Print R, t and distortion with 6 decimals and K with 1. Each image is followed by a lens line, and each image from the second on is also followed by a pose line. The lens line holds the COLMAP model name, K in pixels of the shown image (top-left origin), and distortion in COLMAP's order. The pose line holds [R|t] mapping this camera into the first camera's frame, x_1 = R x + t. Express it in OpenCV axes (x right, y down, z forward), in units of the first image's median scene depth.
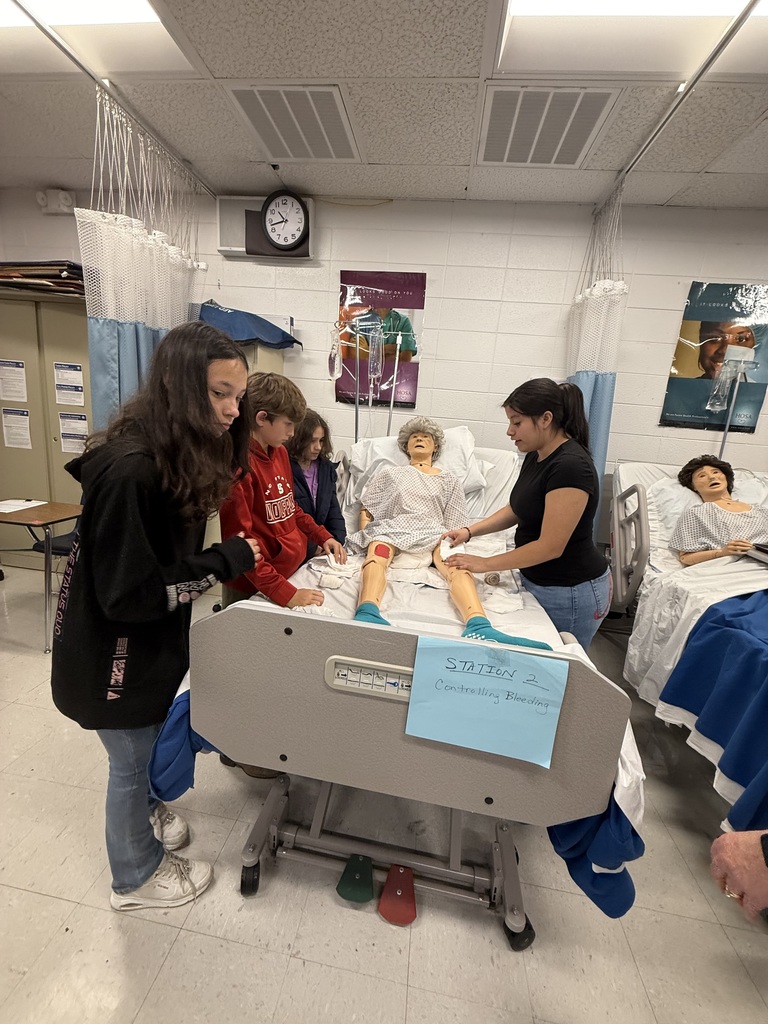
lens RADIAL K [[413.5, 0, 383.6], [0, 413.5, 510.1], [0, 0, 1]] dist [-0.001569, -0.000330]
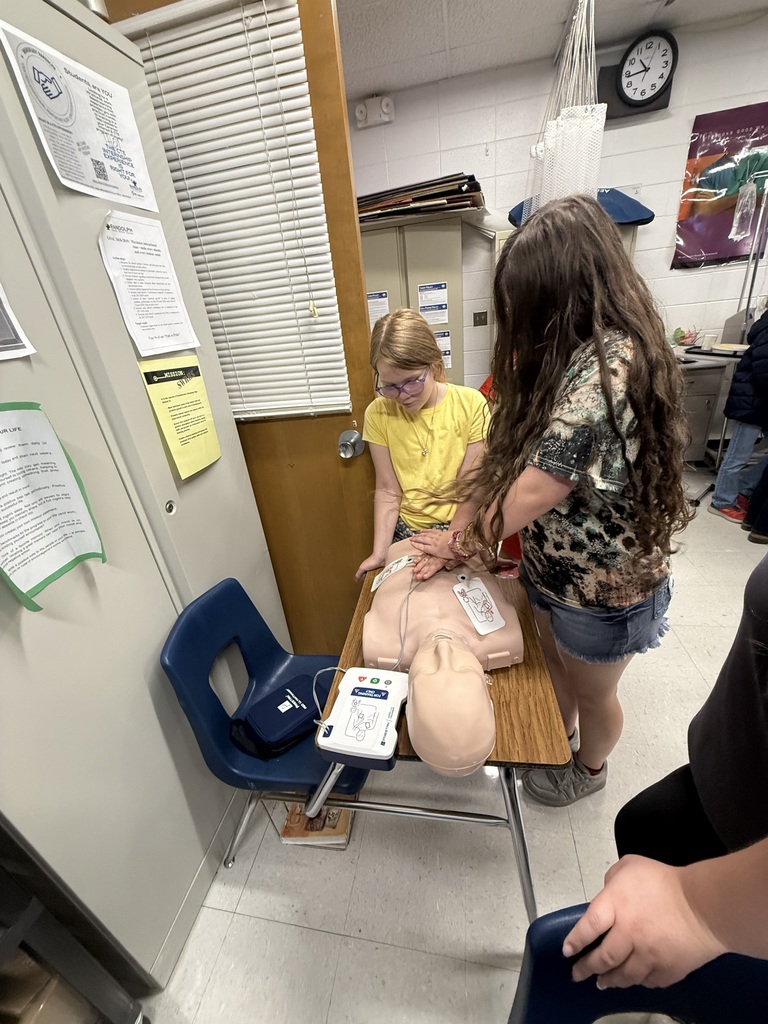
lens RADIAL K [[413.5, 0, 382.3], [0, 413.5, 510.1], [0, 0, 1]] dist [-0.001569, -0.000330]
pose [[0.980928, -0.153524, -0.119207, -0.861059], [0.176934, 0.959170, 0.220653, -0.049962], [0.080465, -0.237537, 0.968040, -0.194148]]
